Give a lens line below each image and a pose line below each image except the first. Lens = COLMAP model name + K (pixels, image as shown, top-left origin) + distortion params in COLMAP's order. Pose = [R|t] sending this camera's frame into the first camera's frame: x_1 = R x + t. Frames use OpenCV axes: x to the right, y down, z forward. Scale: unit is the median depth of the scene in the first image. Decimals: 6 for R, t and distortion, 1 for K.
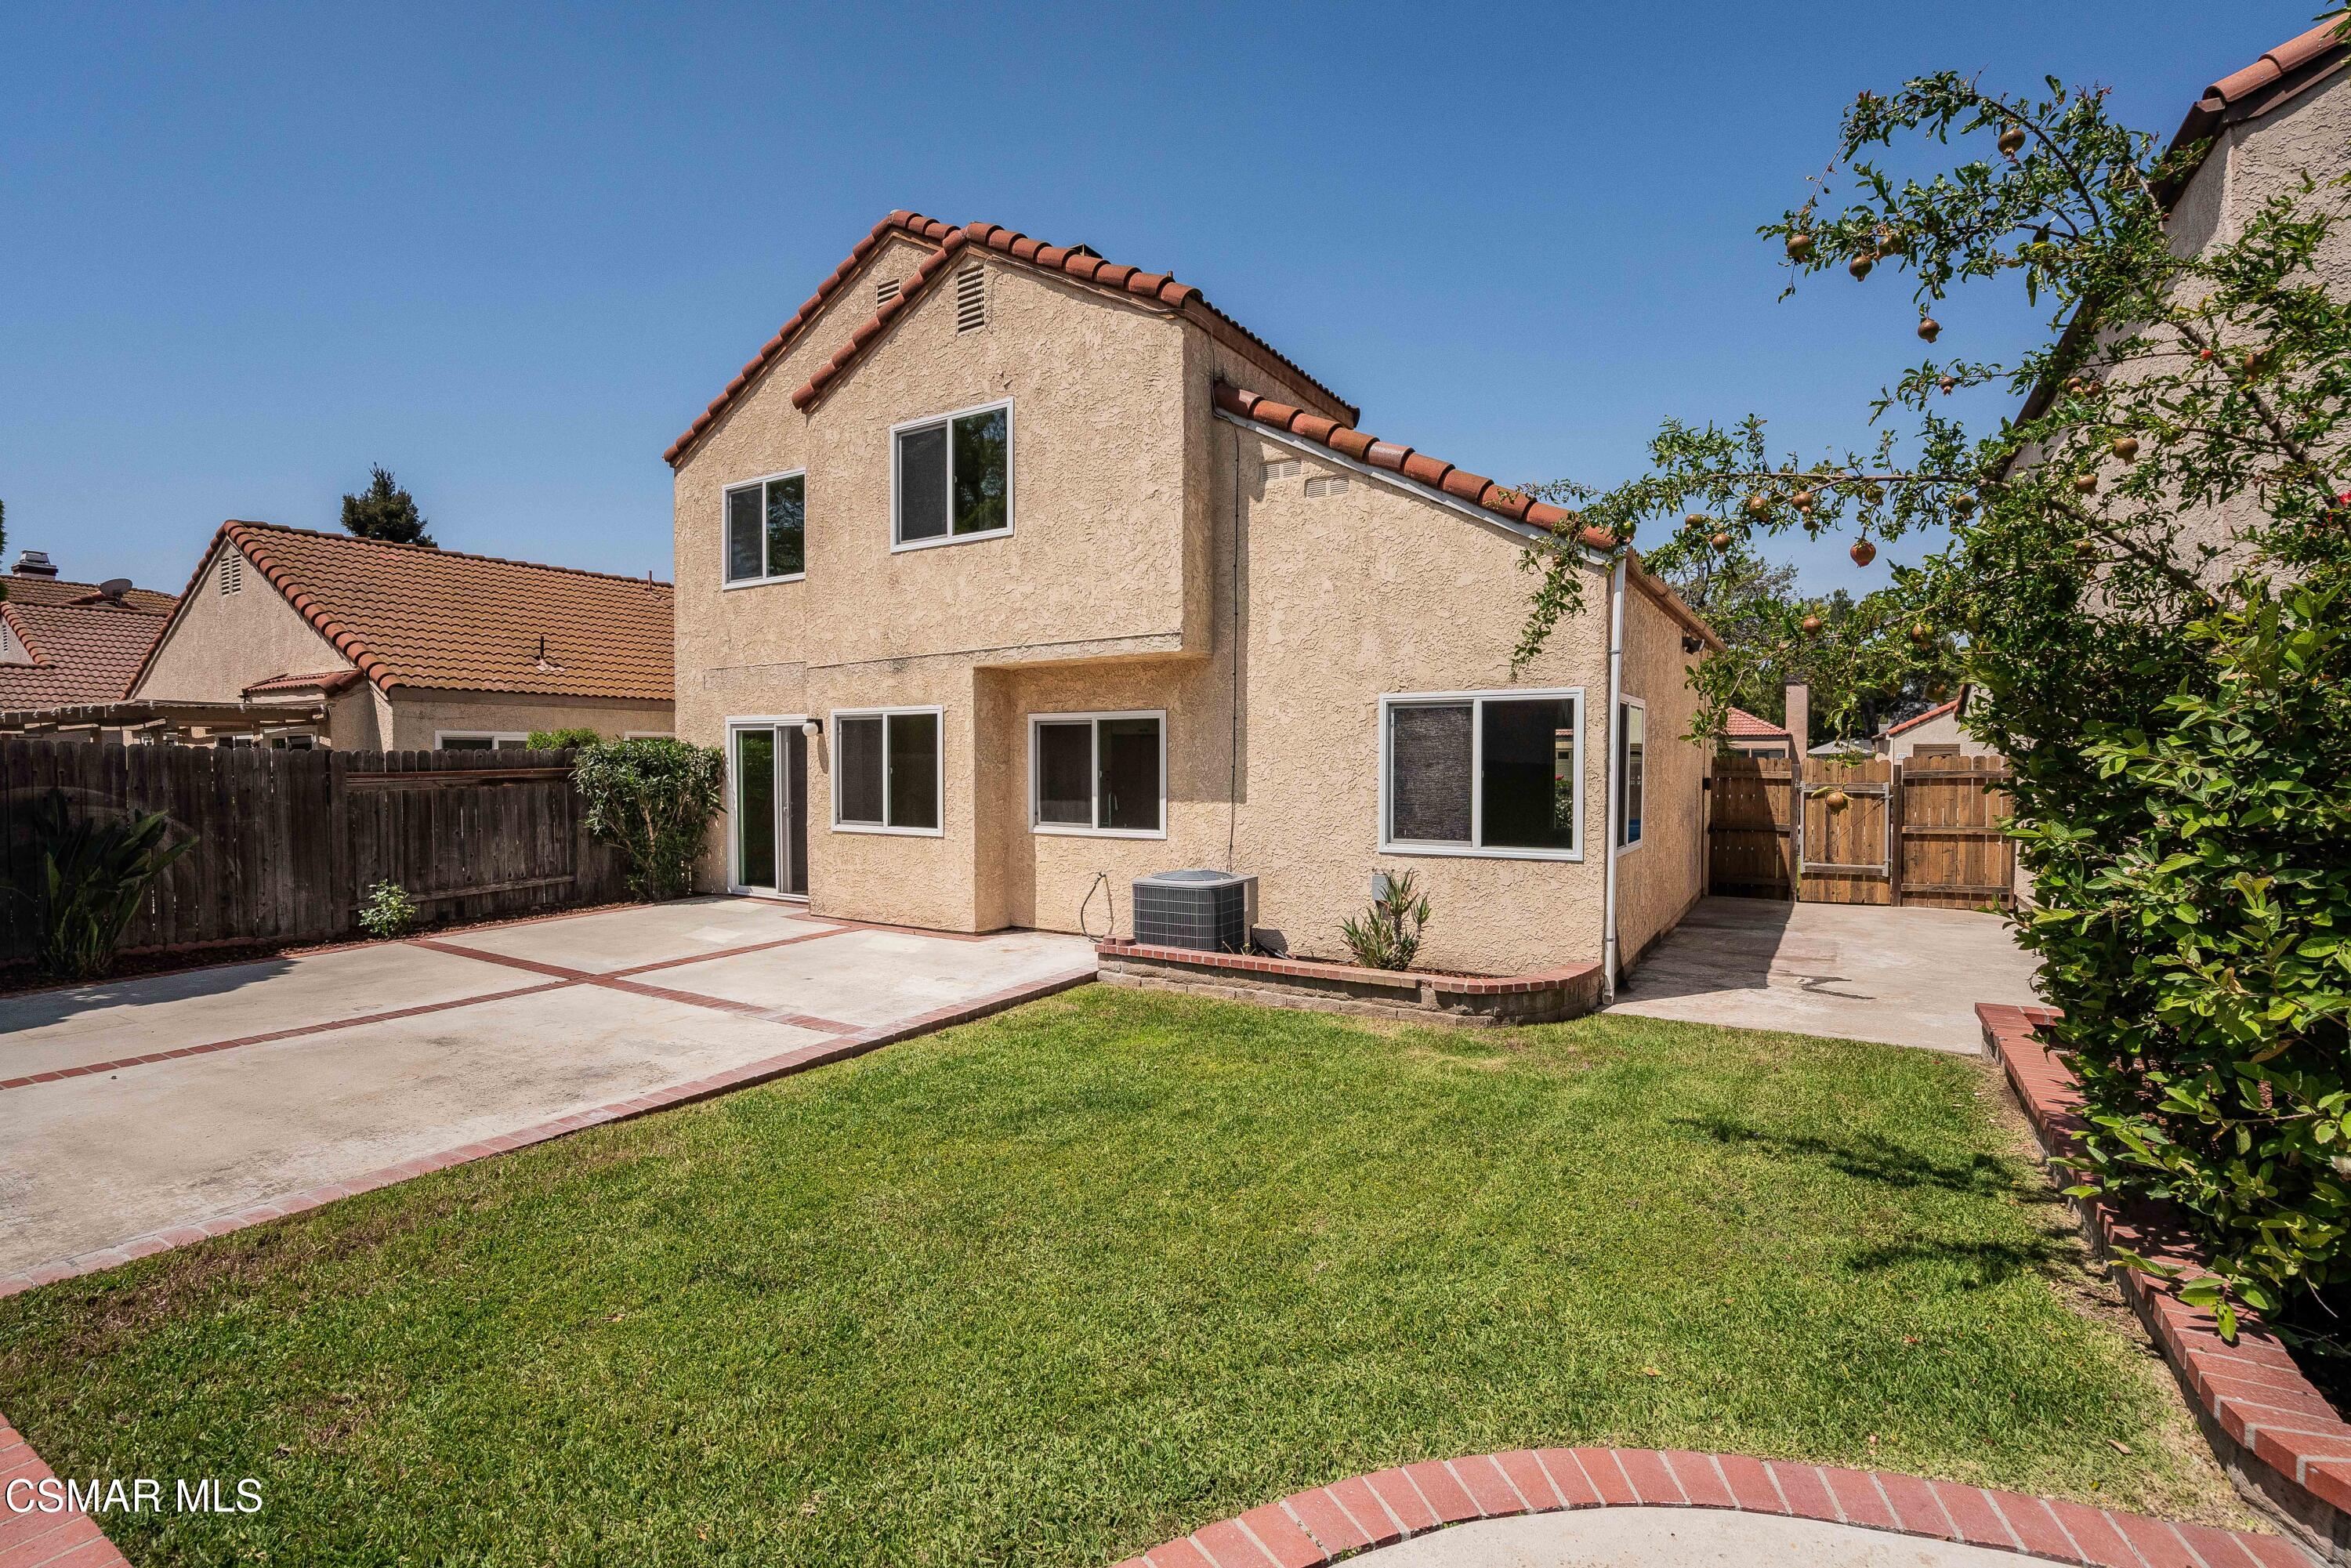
lens RADIAL K [[1136.8, 0, 1177.0], [0, 1136.8, 758.4], [0, 0, 1]] dist [-0.022373, 0.000436]
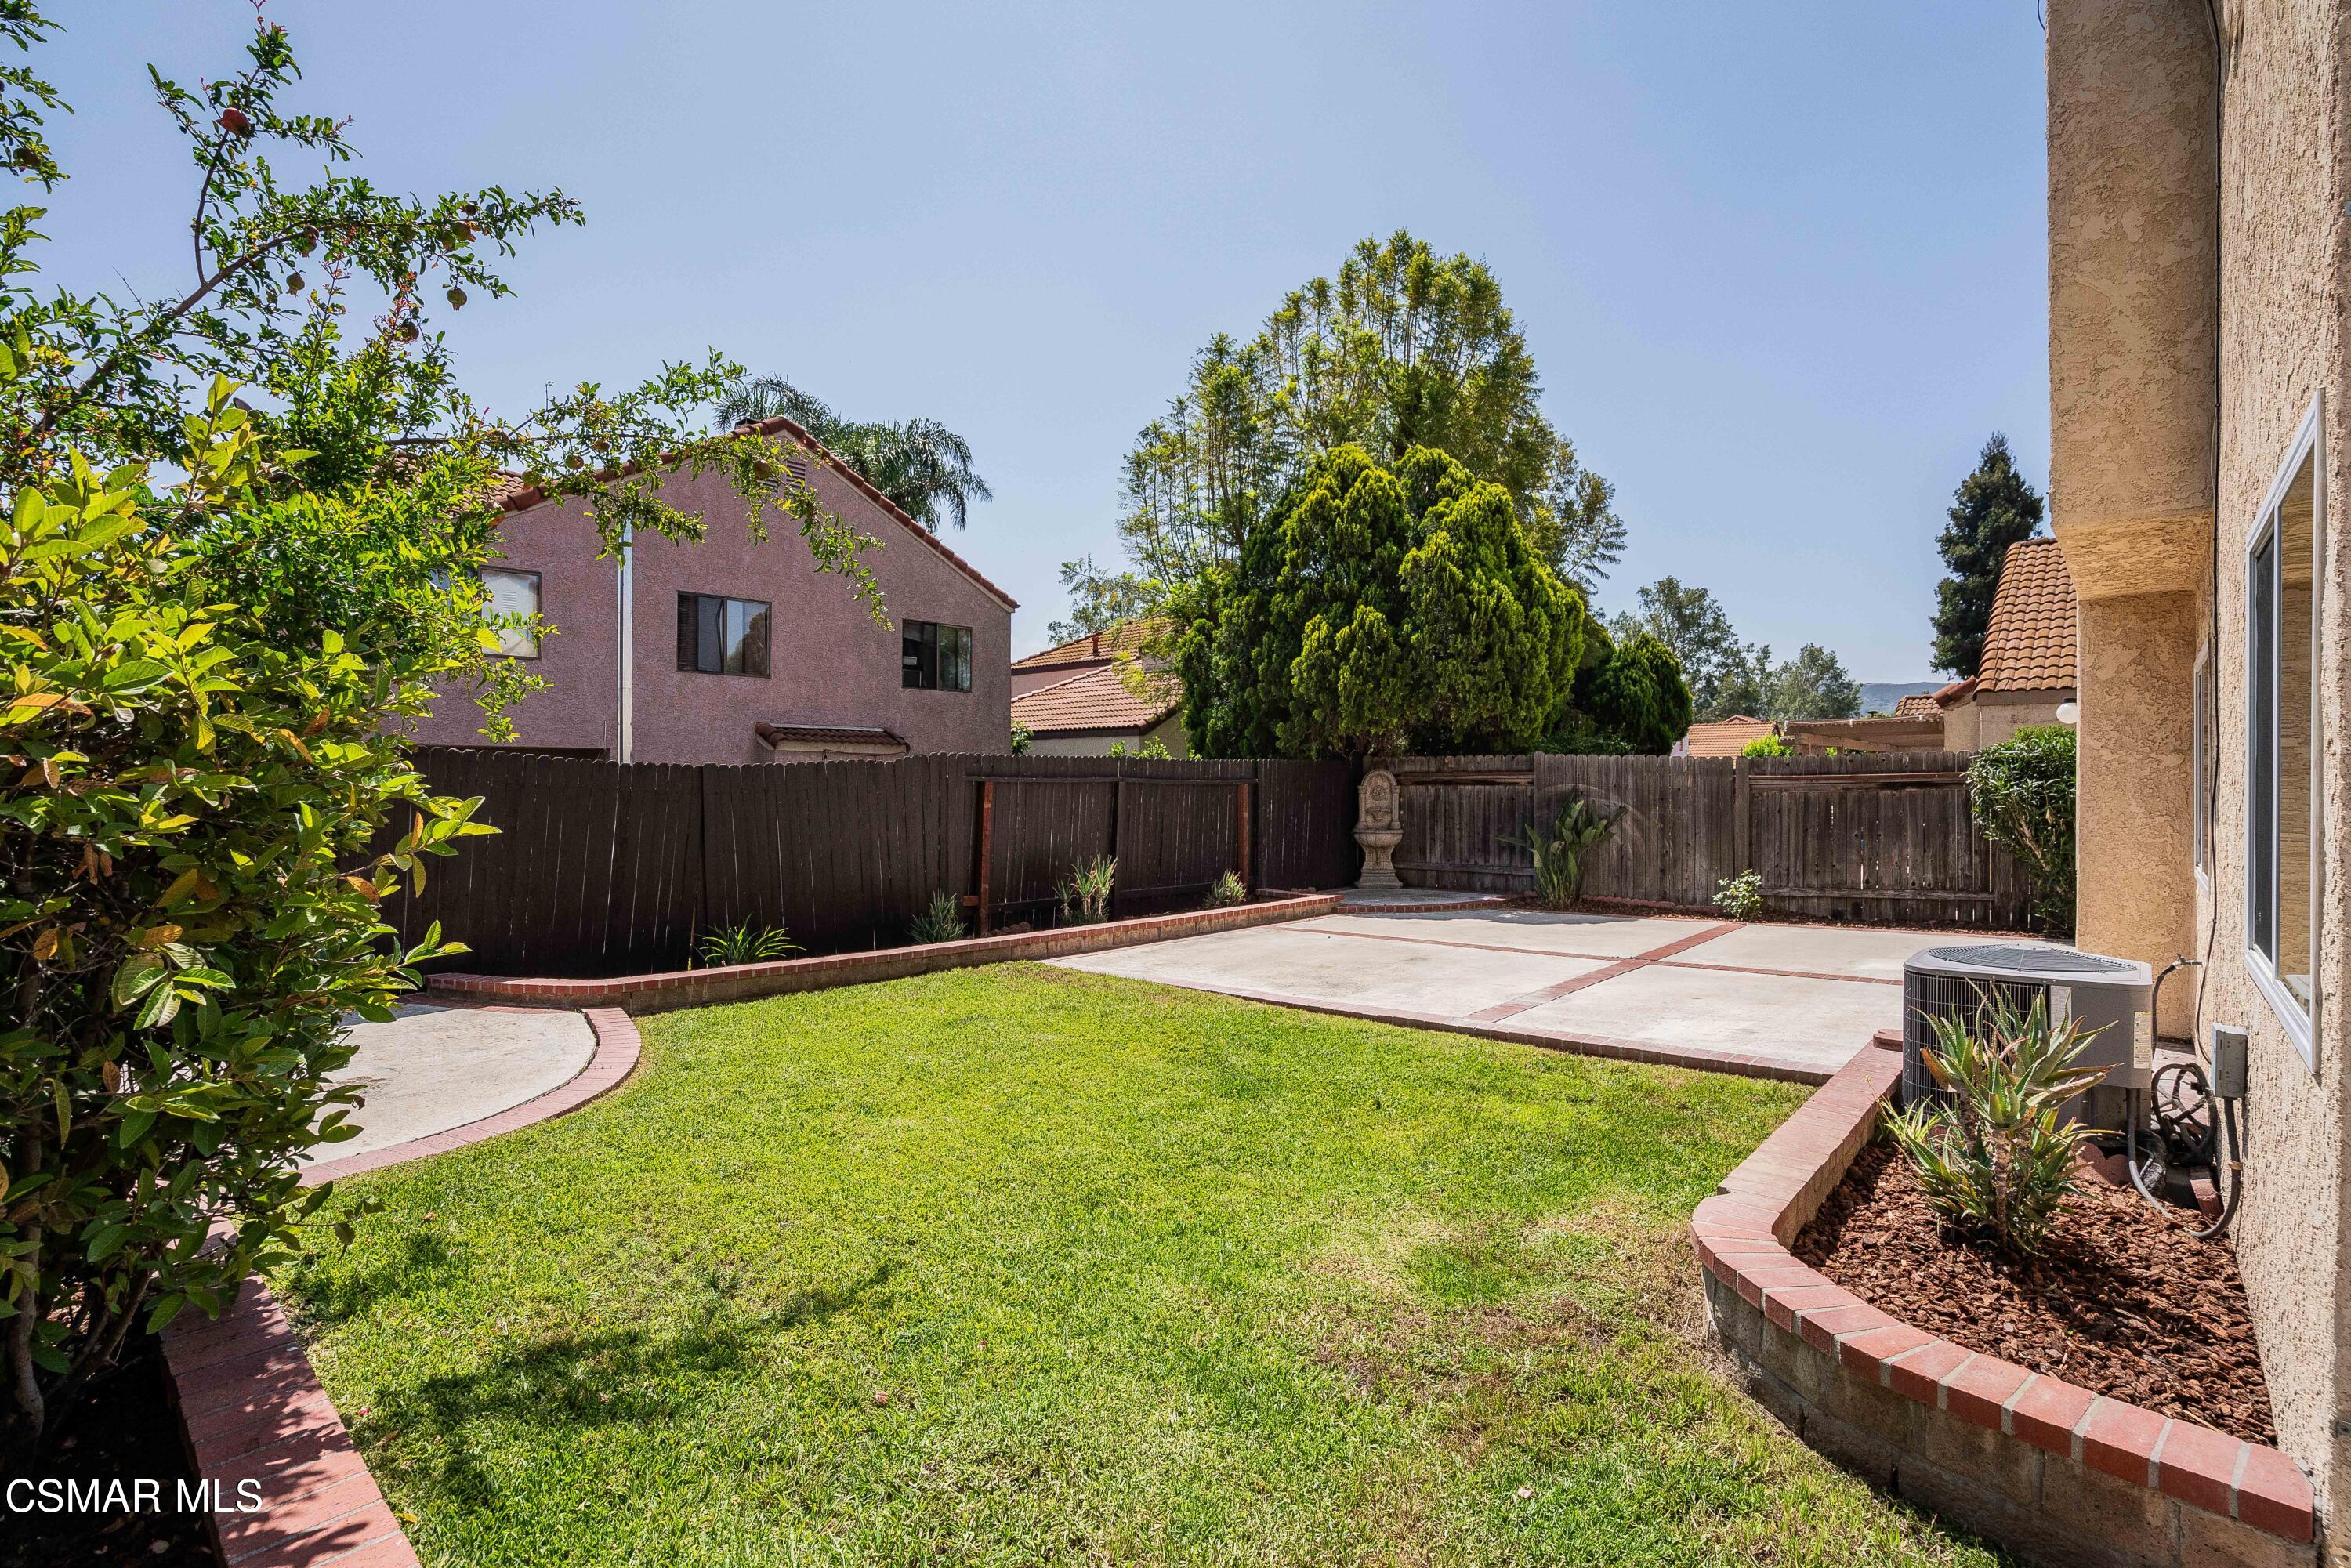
lens RADIAL K [[1106.7, 0, 1175.5], [0, 1106.7, 784.0], [0, 0, 1]] dist [-0.000858, -0.000113]
pose [[-0.157413, 0.002974, -0.987528, 0.527337], [0.000402, 0.999996, 0.002947, 0.018905], [0.987533, 0.000067, -0.157413, 0.638418]]
